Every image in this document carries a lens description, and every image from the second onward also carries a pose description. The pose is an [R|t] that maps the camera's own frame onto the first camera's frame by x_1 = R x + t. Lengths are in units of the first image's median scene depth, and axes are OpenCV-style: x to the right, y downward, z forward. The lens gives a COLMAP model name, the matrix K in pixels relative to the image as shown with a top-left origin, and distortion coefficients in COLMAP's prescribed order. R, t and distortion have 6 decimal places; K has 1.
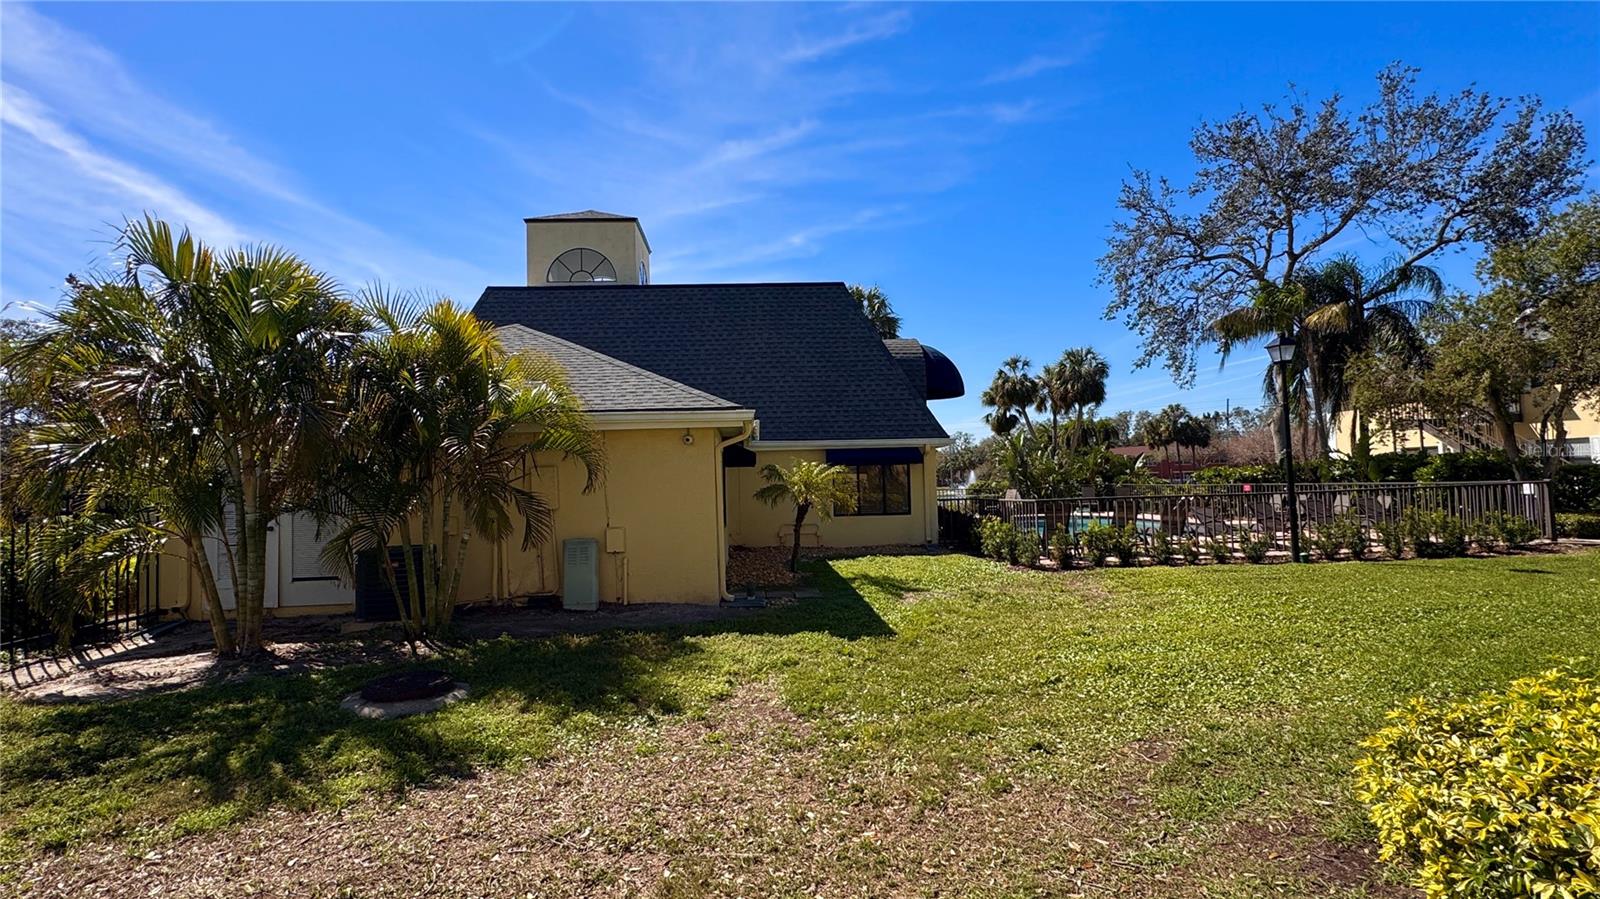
lens RADIAL K [[740.9, 0, 800.0], [0, 740.9, 449.5], [0, 0, 1]] dist [-0.001872, -0.000799]
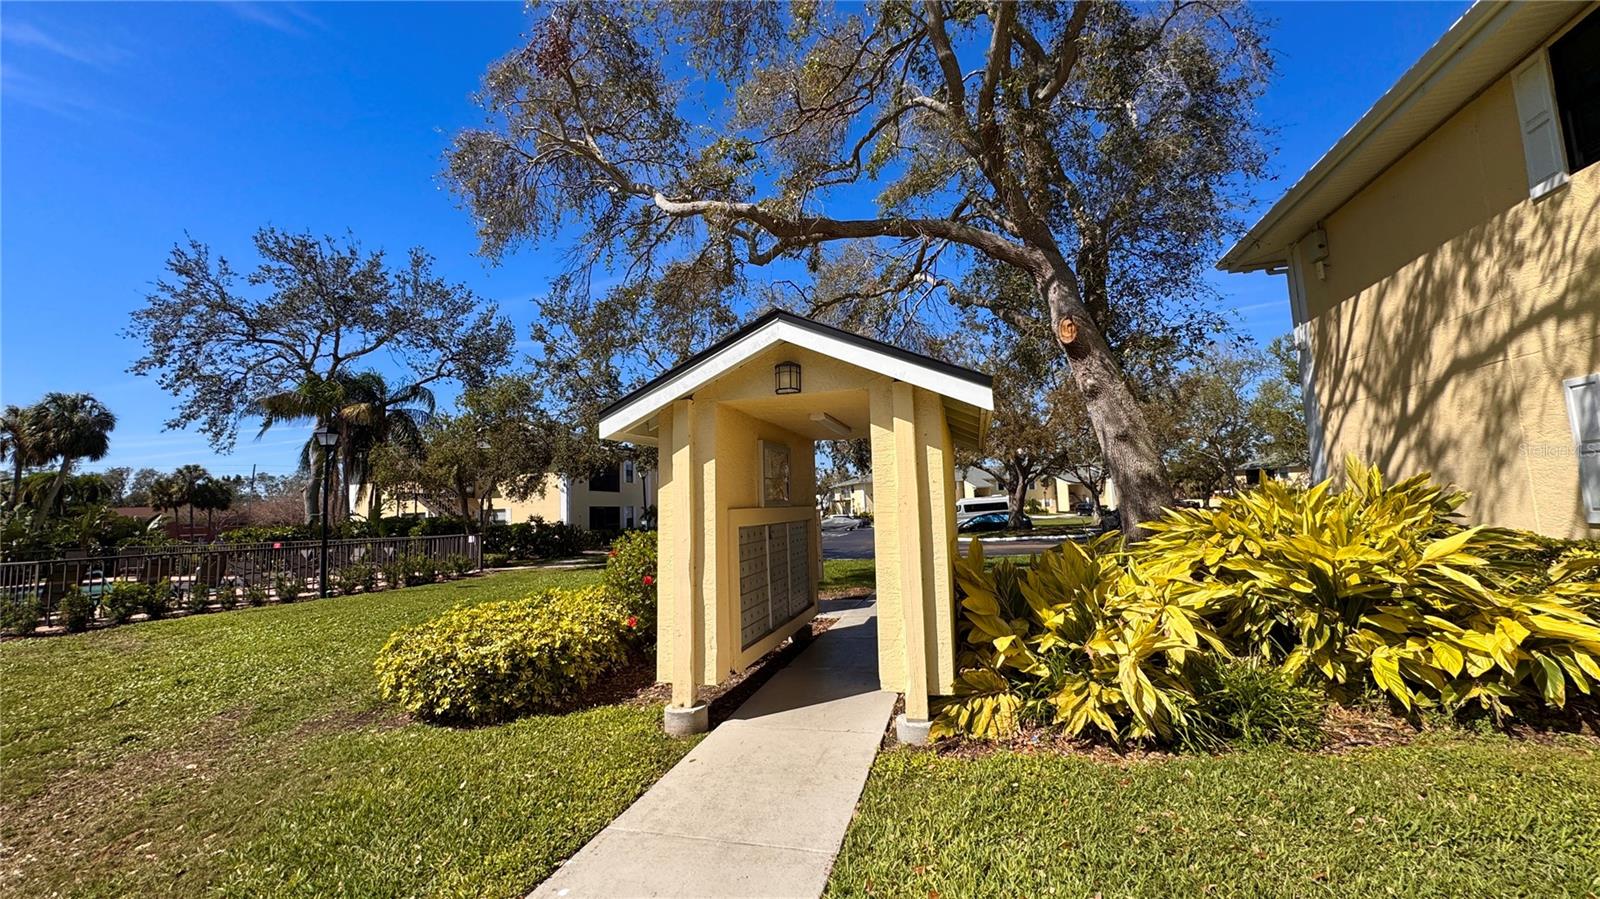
lens RADIAL K [[652.1, 0, 804.5], [0, 652.1, 446.6], [0, 0, 1]] dist [0.000219, 0.000419]
pose [[0.329342, 0.113941, 0.937311, -0.098512], [-0.015846, 0.993219, -0.115169, 0.002628], [-0.944078, 0.023077, 0.328915, -0.116861]]
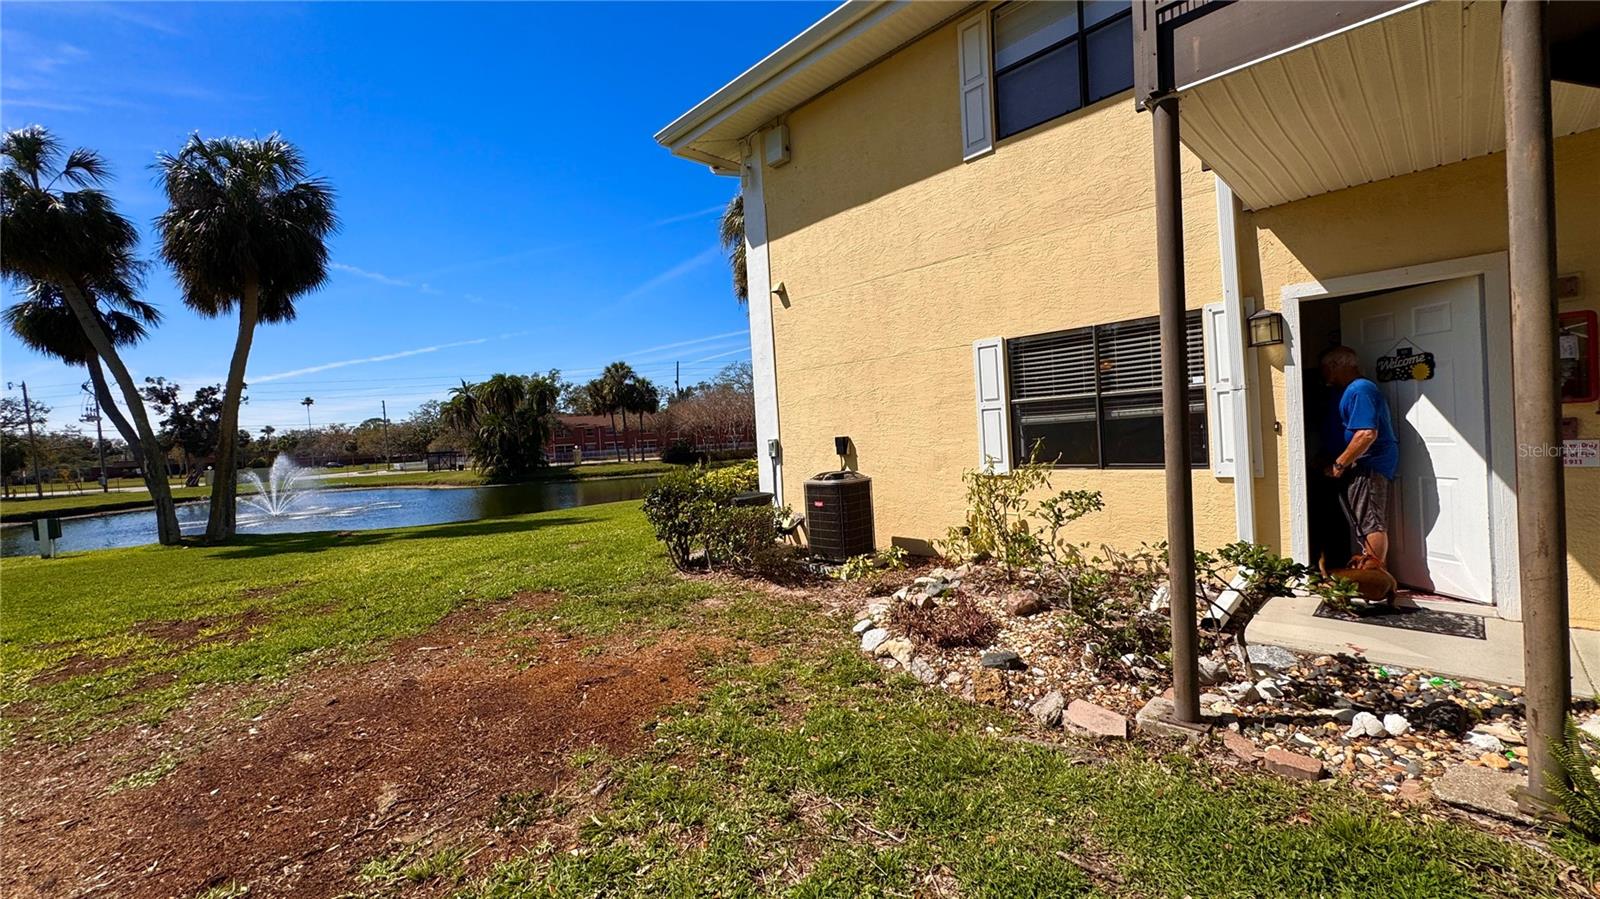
lens RADIAL K [[652.1, 0, 804.5], [0, 652.1, 446.6], [0, 0, 1]] dist [0.000219, 0.000419]
pose [[0.784652, -0.013340, 0.619793, 0.560343], [-0.012397, 0.999231, 0.037201, 0.013968], [-0.619812, -0.036873, 0.783883, 0.749016]]
